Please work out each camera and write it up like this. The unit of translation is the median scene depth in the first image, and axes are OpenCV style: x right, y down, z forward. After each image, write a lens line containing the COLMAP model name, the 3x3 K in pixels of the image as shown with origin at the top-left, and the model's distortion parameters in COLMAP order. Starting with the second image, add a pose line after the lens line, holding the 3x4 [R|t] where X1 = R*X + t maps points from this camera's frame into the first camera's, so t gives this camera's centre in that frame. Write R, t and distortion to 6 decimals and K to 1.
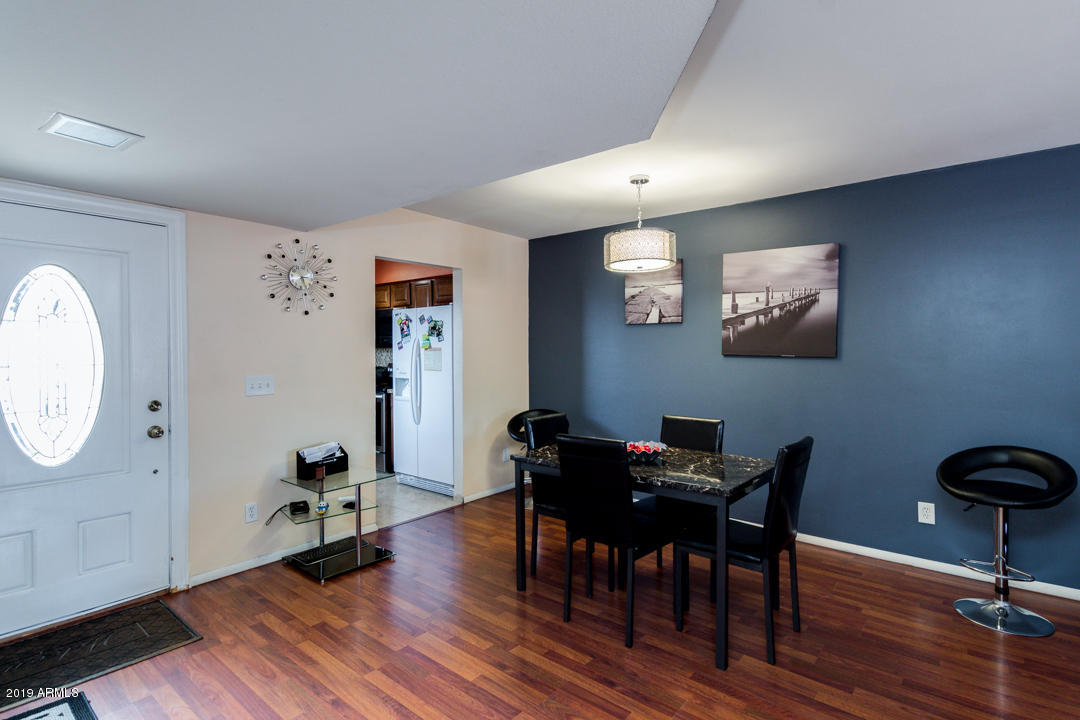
lens RADIAL K [[548.3, 0, 556.0], [0, 548.3, 357.0], [0, 0, 1]] dist [0.001365, 0.000285]
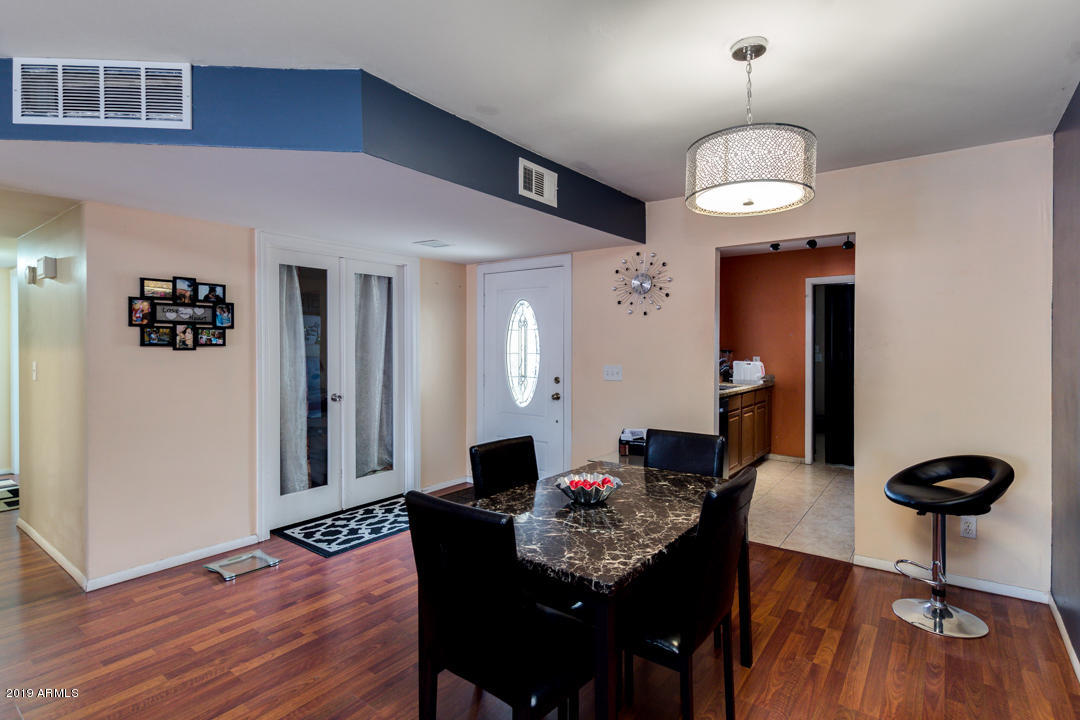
lens RADIAL K [[529.0, 0, 542.4], [0, 529.0, 342.9], [0, 0, 1]] dist [0.001740, 0.000234]
pose [[0.036341, 0.003576, -0.999333, 0.672866], [-0.009135, 0.999953, 0.003246, -0.020031], [0.999298, 0.009011, 0.036372, 0.754883]]
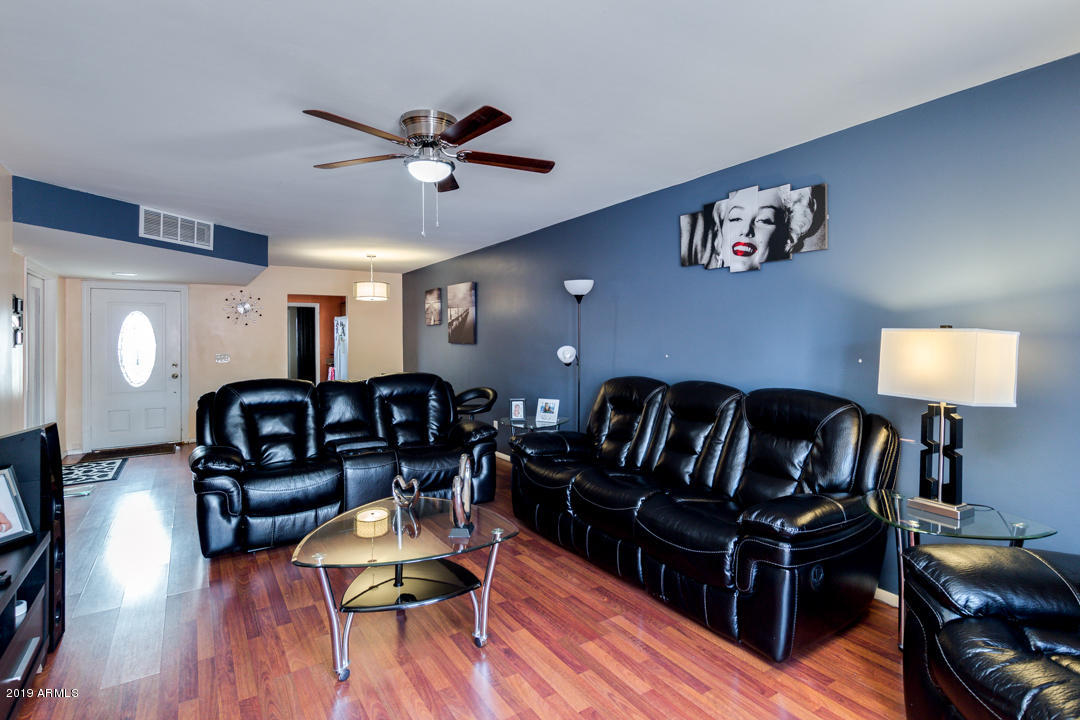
lens RADIAL K [[529.0, 0, 542.4], [0, 529.0, 342.9], [0, 0, 1]] dist [0.001740, 0.000234]
pose [[0.946926, -0.004482, -0.321420, 1.319253], [0.003464, 0.999987, -0.003738, 0.003710], [0.321432, 0.002426, 0.946929, -0.590850]]
